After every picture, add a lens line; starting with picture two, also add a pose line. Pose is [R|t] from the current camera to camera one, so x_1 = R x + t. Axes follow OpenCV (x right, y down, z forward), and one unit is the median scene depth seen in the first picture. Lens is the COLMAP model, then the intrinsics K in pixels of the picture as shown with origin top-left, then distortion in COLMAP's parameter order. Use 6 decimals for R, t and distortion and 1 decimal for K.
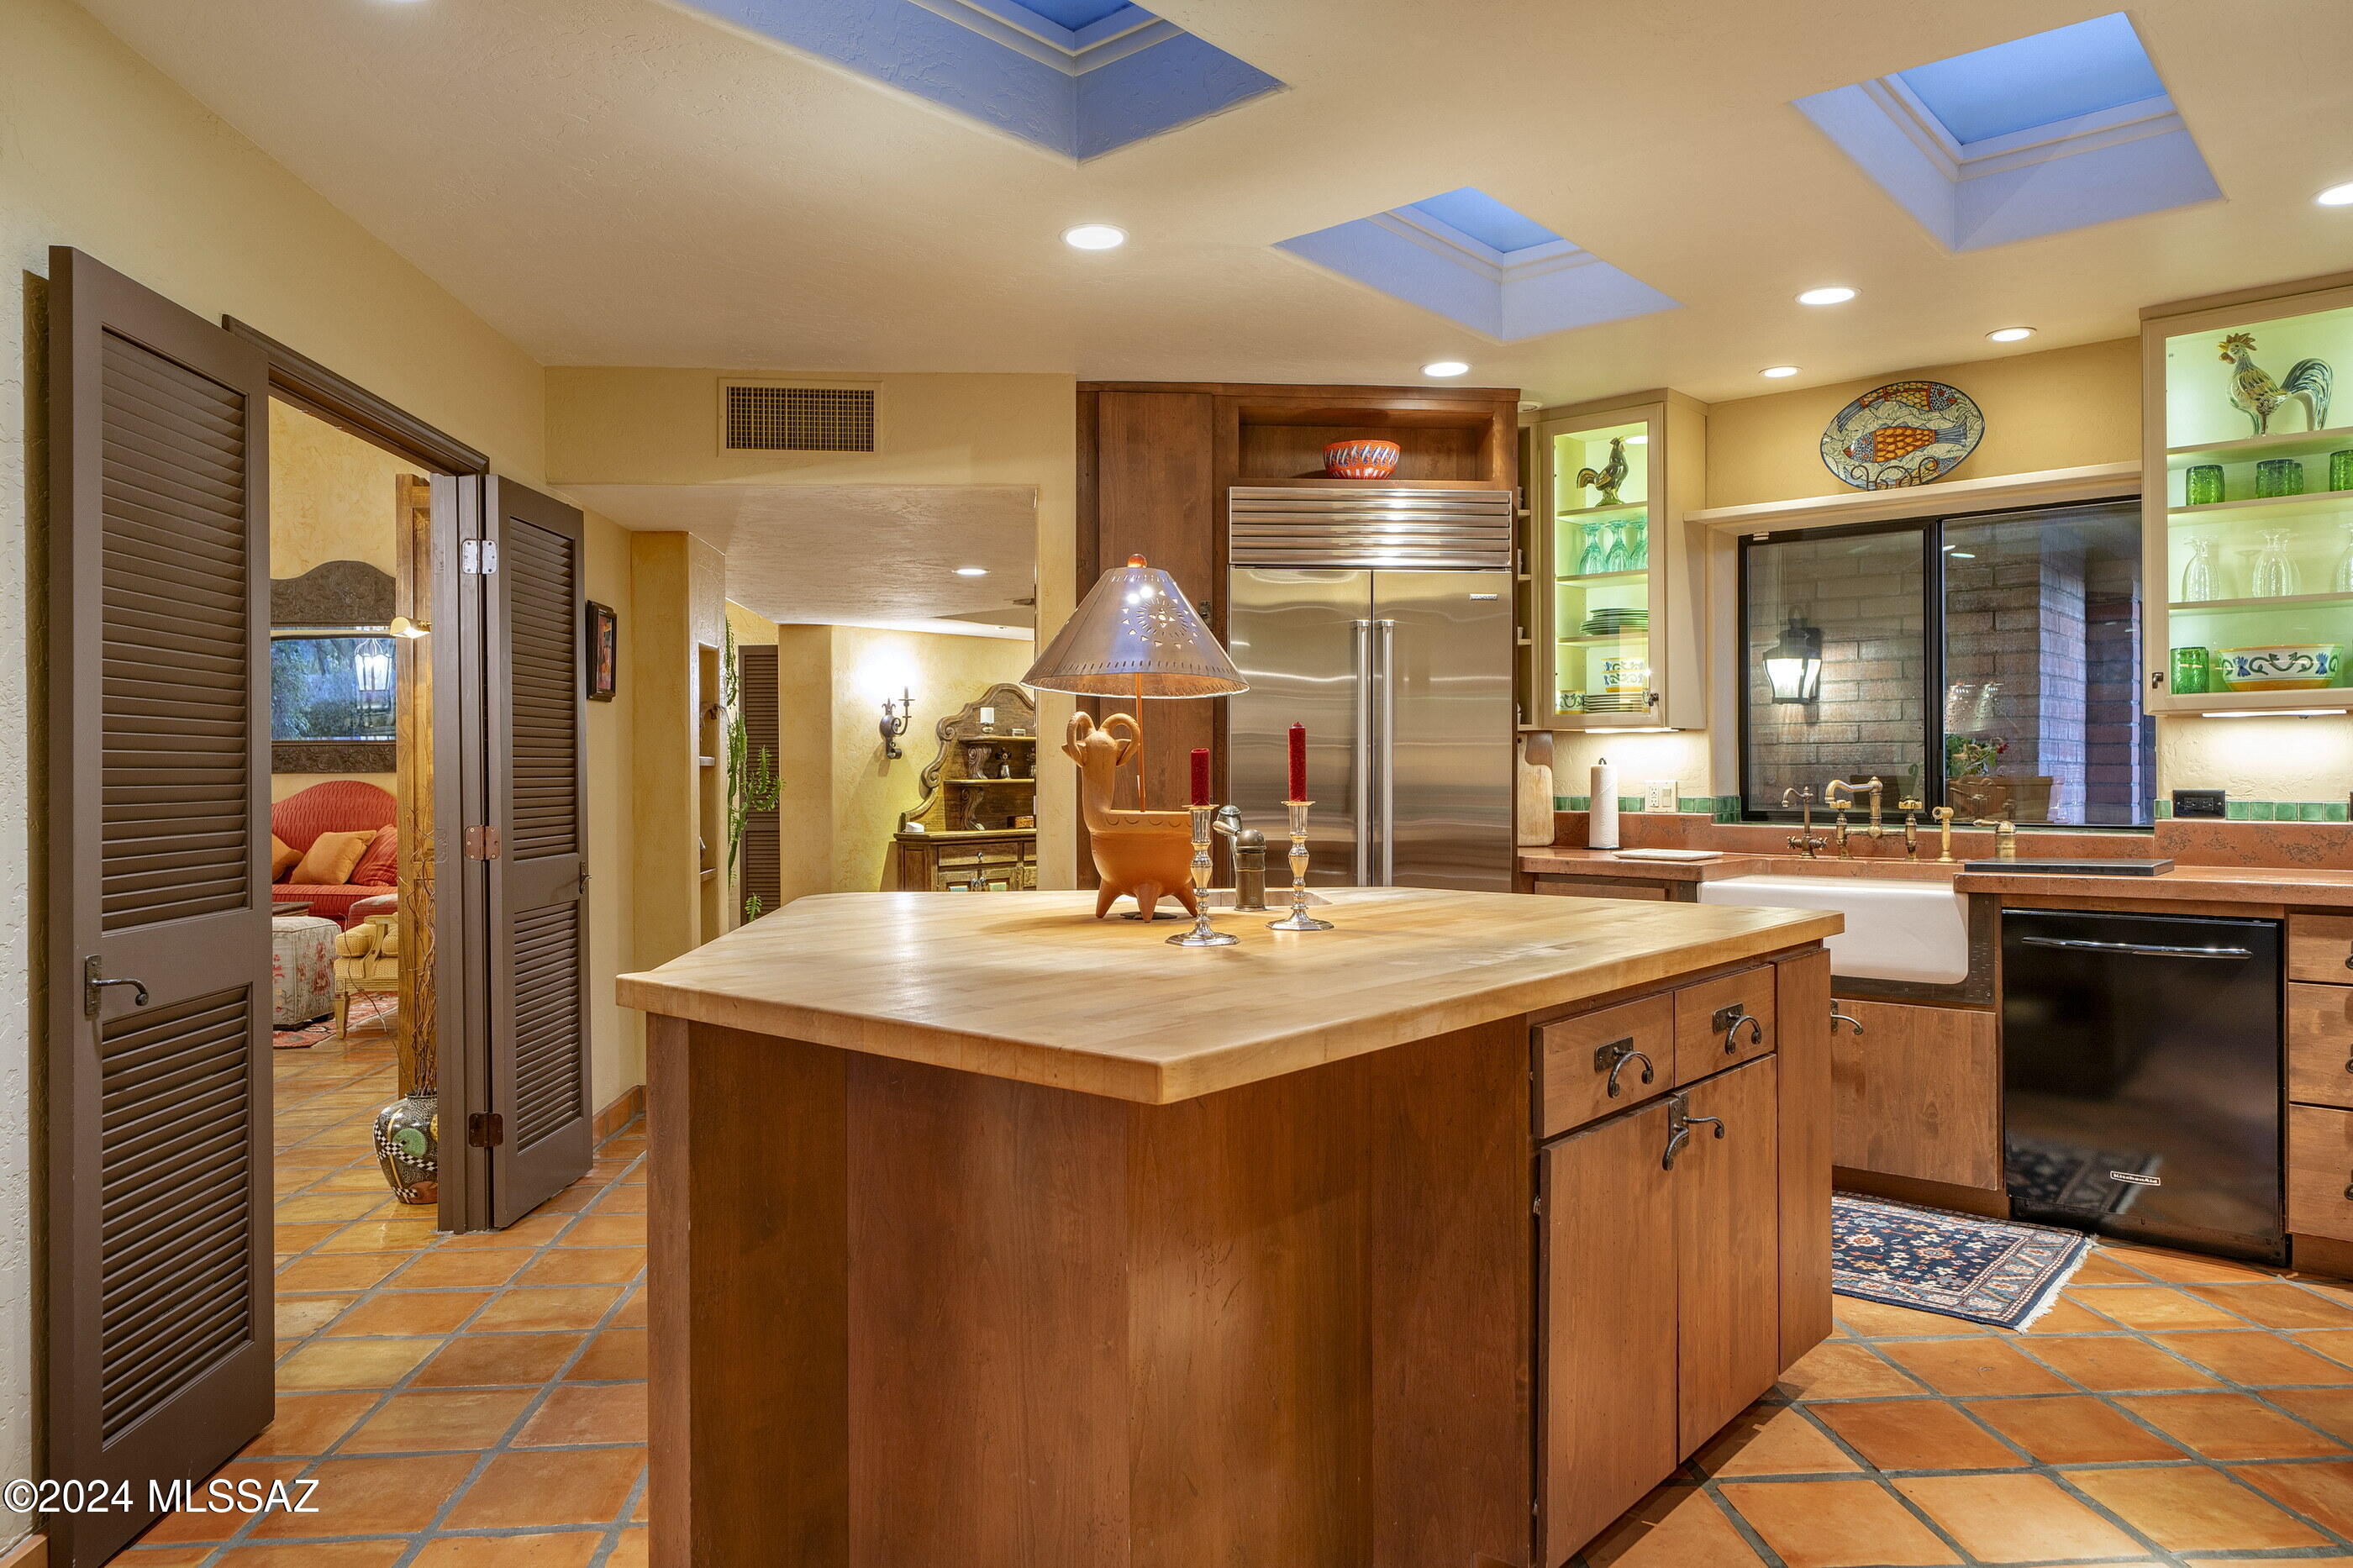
lens RADIAL K [[1726.1, 0, 1061.1], [0, 1726.1, 772.4], [0, 0, 1]] dist [-0.001883, -0.001246]
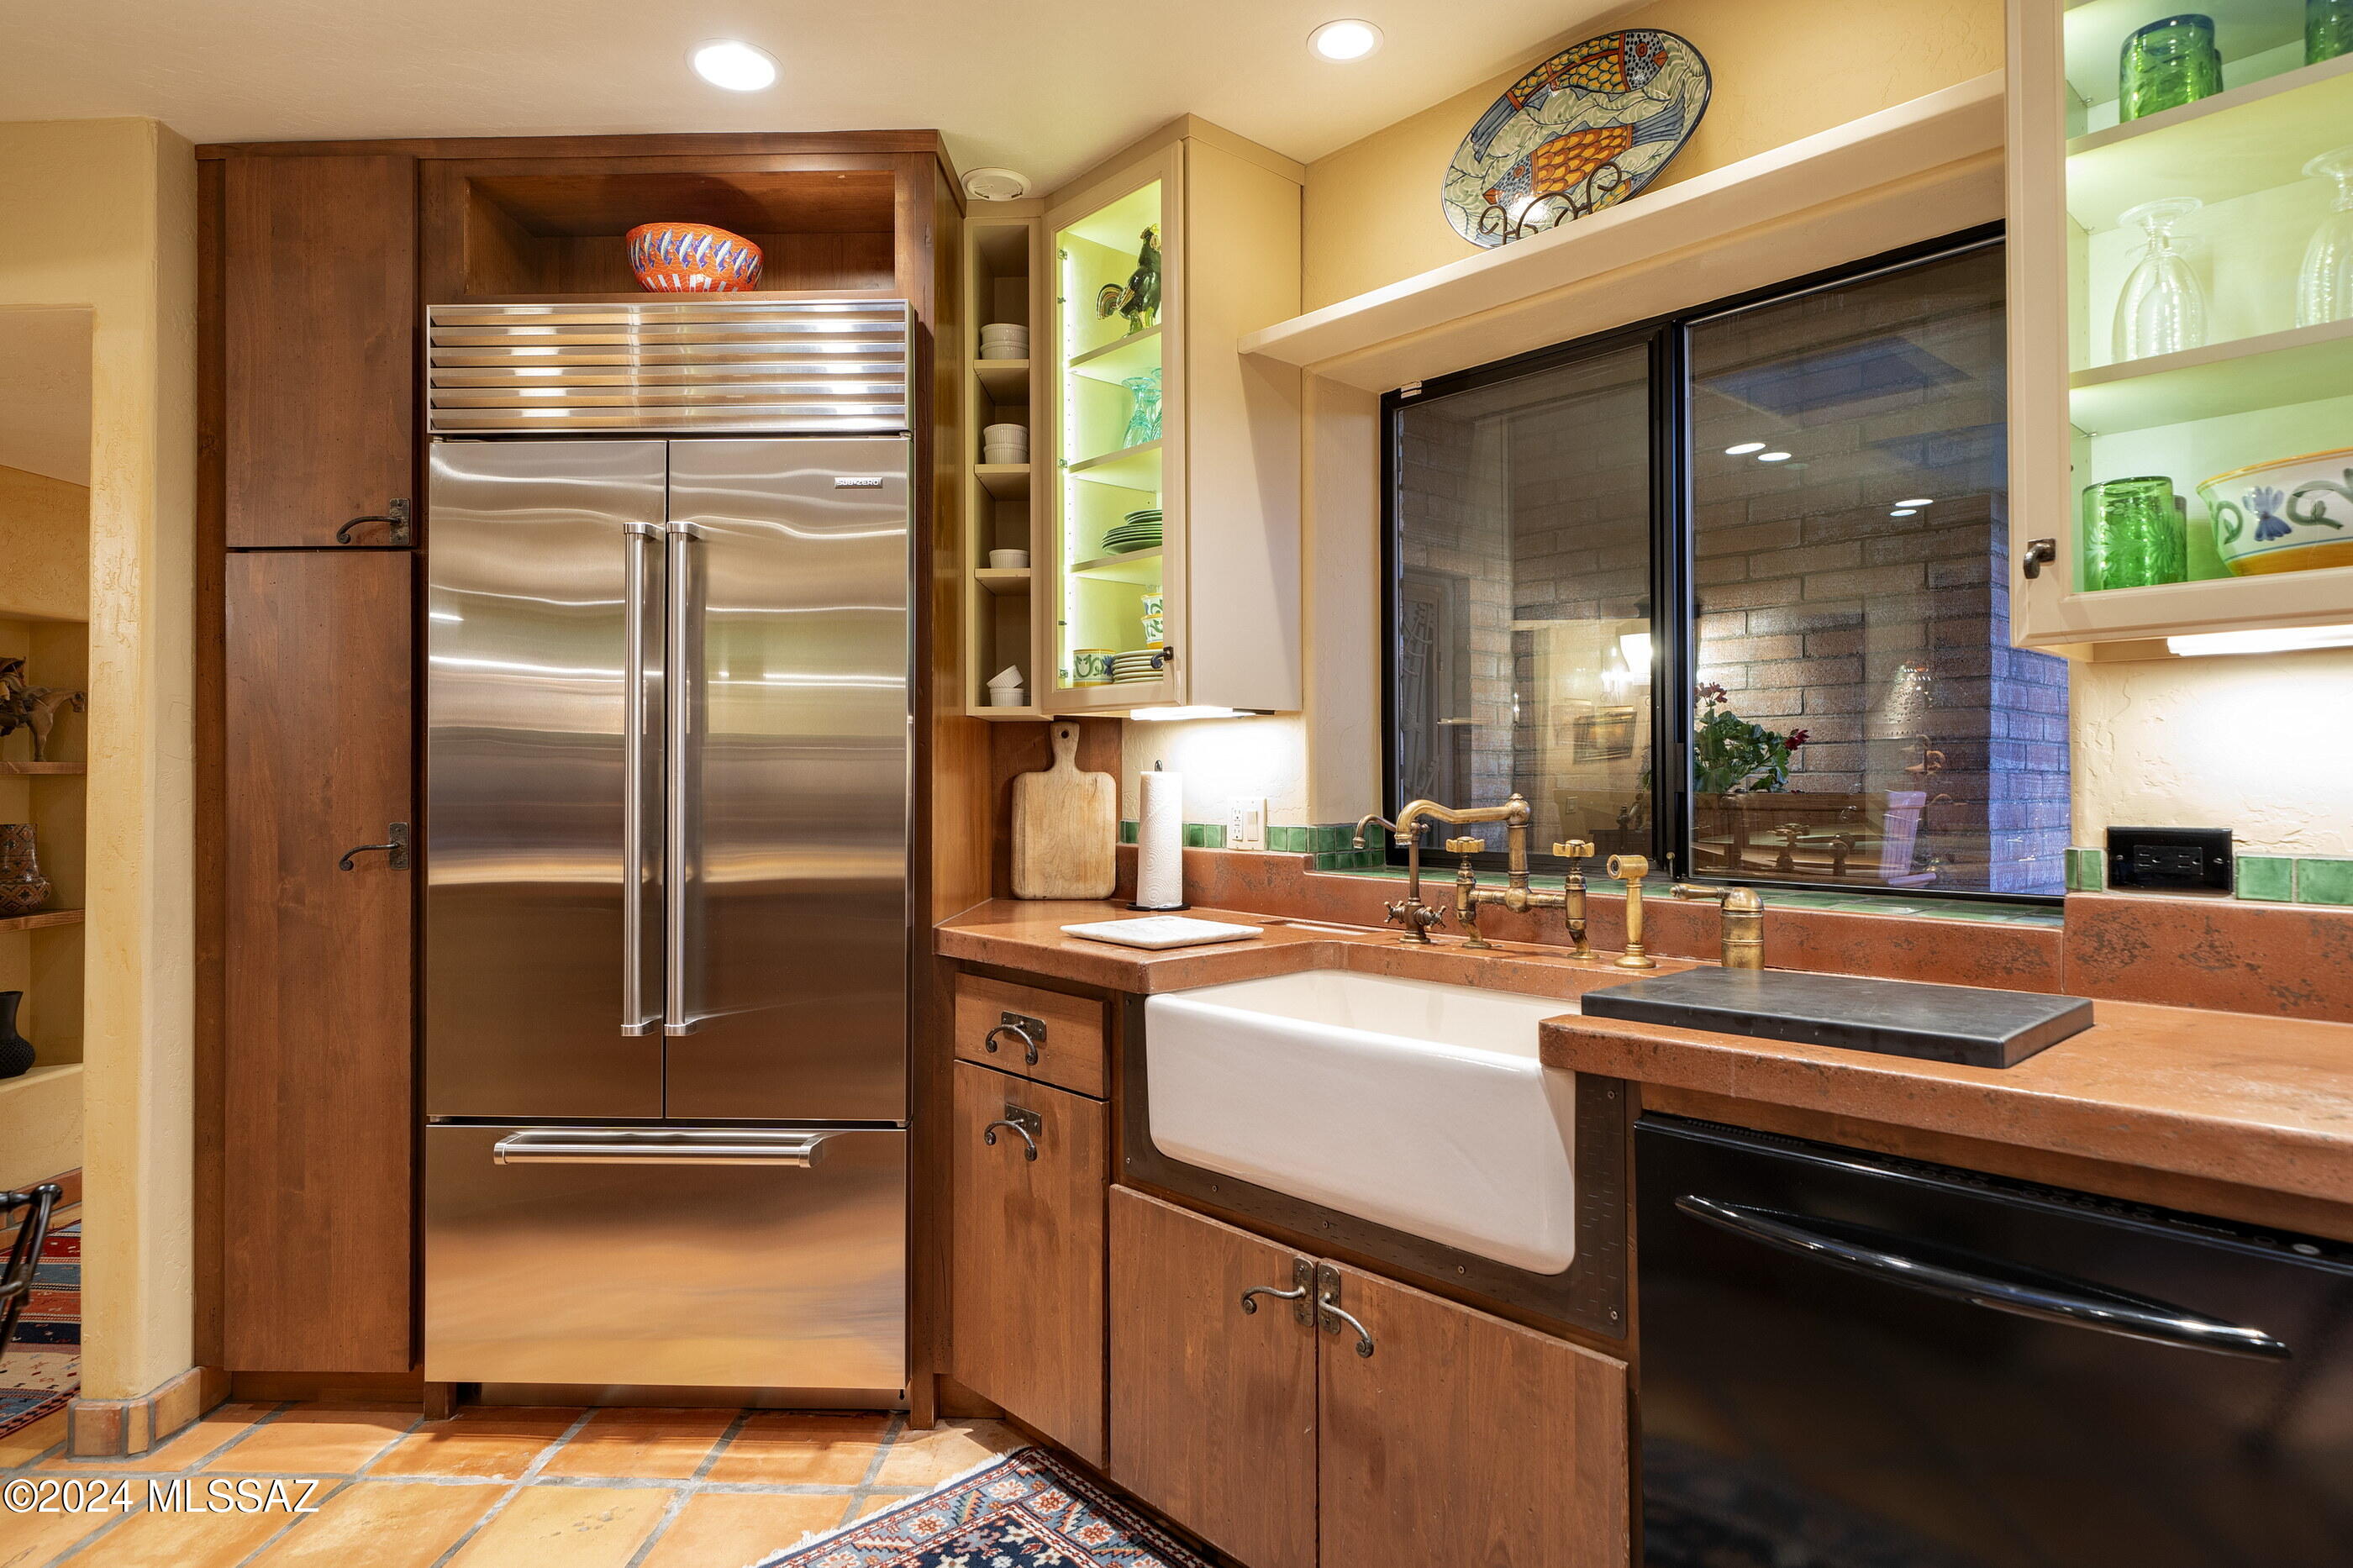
lens RADIAL K [[1307.7, 0, 1178.0], [0, 1307.7, 775.5], [0, 0, 1]] dist [0.001475, 0.001715]
pose [[0.993381, 0.000265, -0.114869, 0.413444], [-0.000718, 0.999992, -0.003899, -0.001480], [0.114867, 0.003956, 0.993373, 0.591216]]
